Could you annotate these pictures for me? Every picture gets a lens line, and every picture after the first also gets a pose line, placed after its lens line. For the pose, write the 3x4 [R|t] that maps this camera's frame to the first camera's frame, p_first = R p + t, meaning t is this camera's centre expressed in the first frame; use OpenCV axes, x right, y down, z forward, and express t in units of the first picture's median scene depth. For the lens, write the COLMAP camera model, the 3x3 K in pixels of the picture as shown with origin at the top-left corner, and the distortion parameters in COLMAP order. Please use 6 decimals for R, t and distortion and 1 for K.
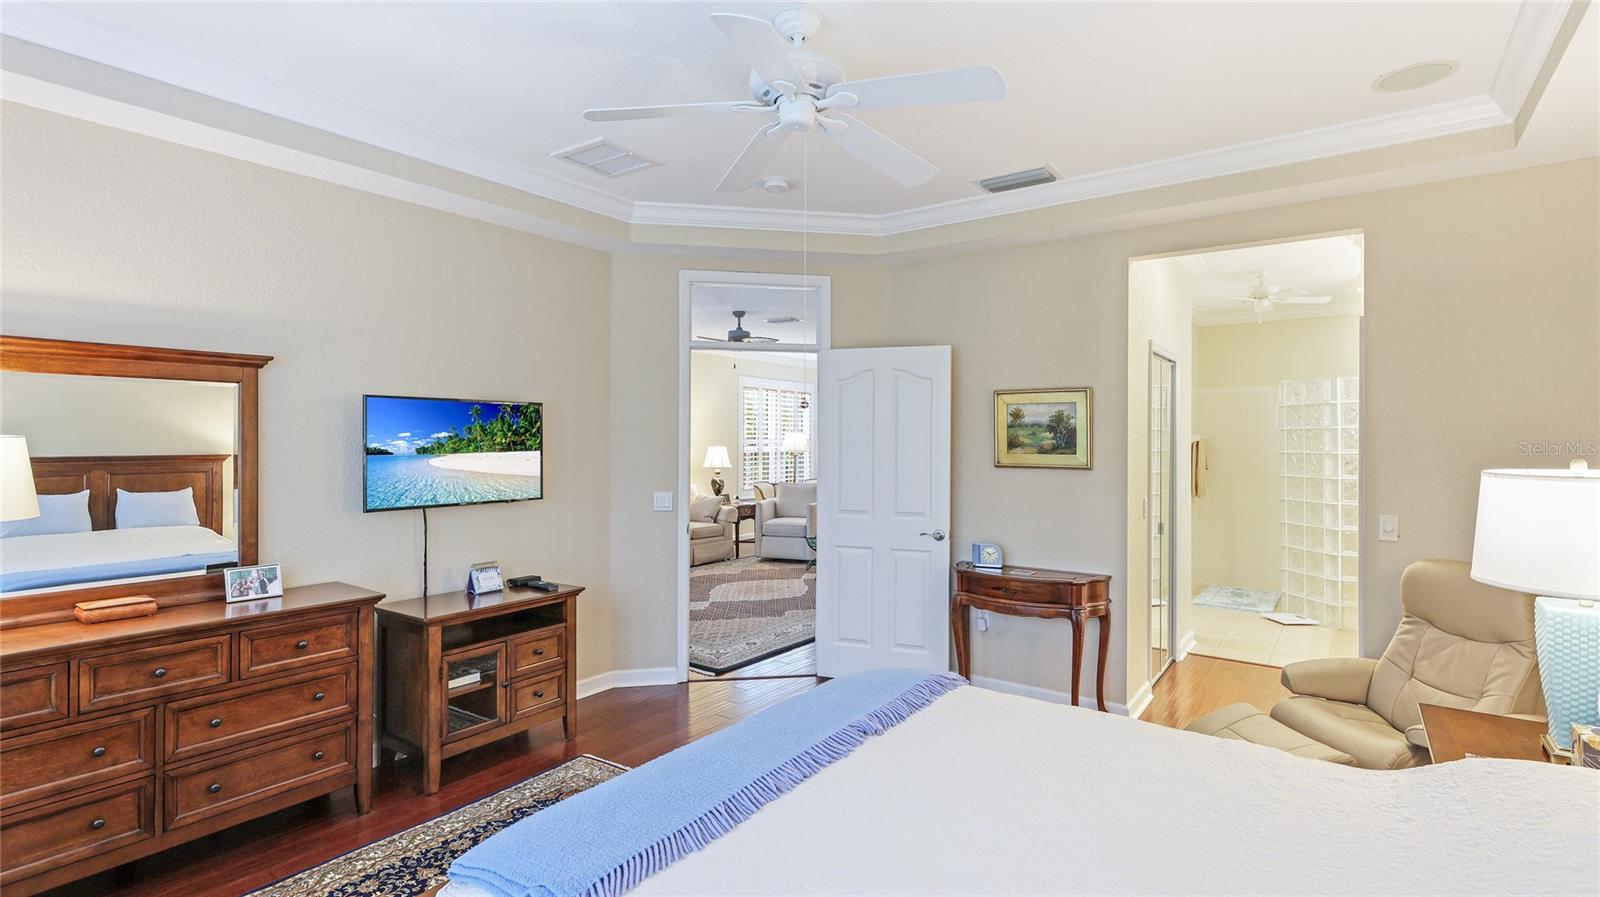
lens RADIAL K [[761.8, 0, 799.9], [0, 761.8, 450.0], [0, 0, 1]] dist [-0.000431, 0.000609]
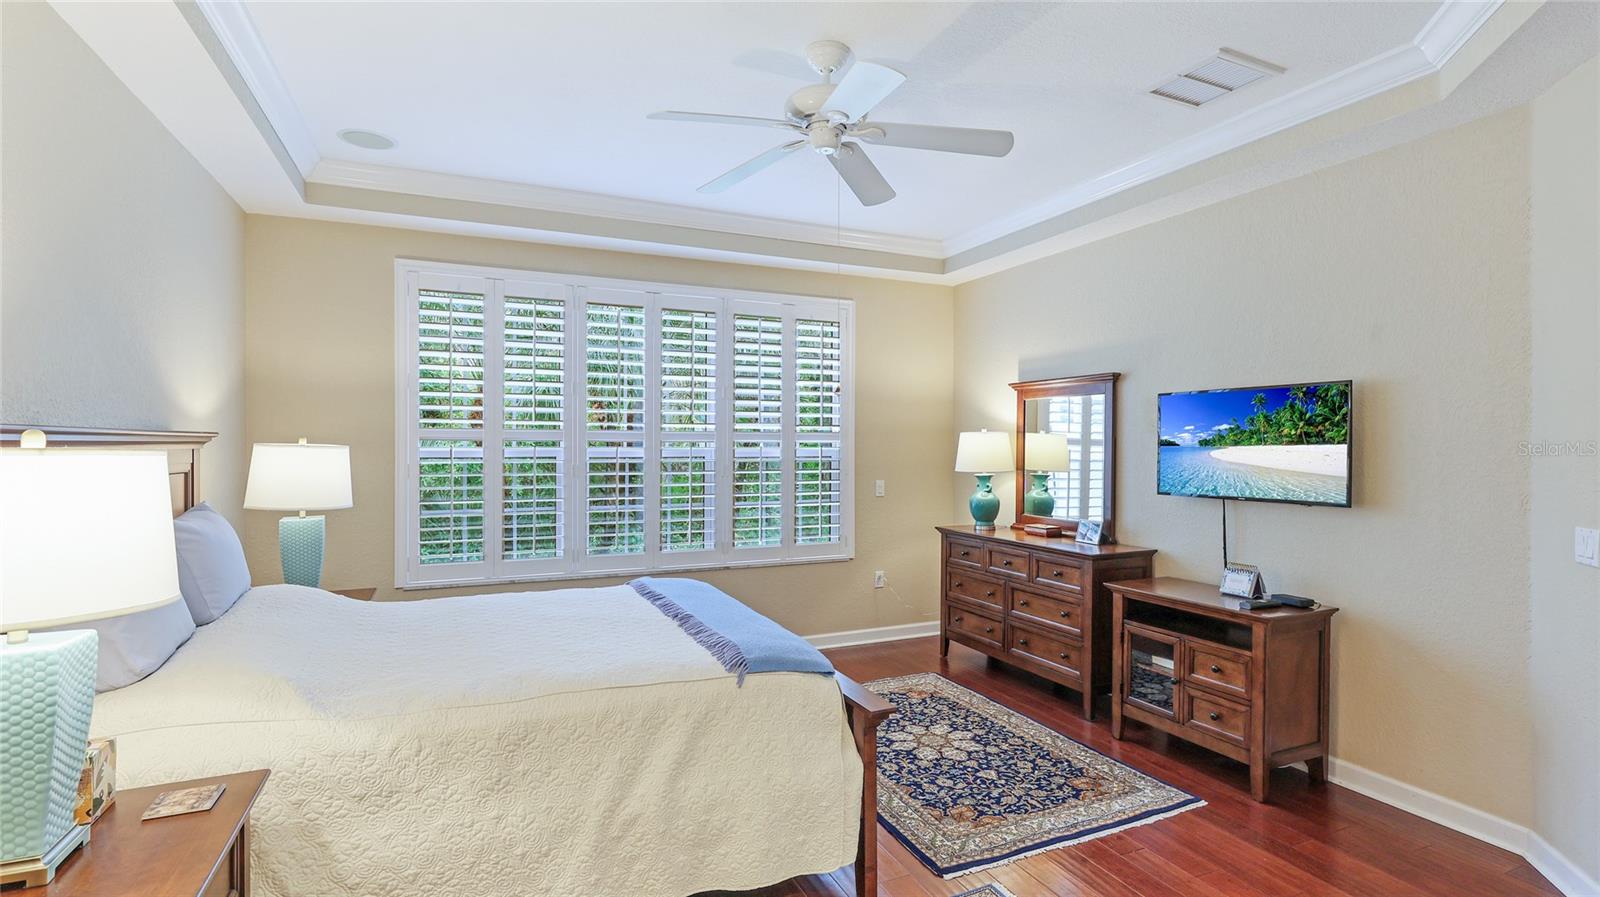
lens RADIAL K [[761.8, 0, 806.1], [0, 761.8, 446.1], [0, 0, 1]] dist [-0.000431, 0.000609]
pose [[-0.497357, -0.000328, -0.867546, 0.643430], [-0.014773, 0.999858, 0.008091, 0.004850], [0.867420, 0.016841, -0.497291, 0.988893]]
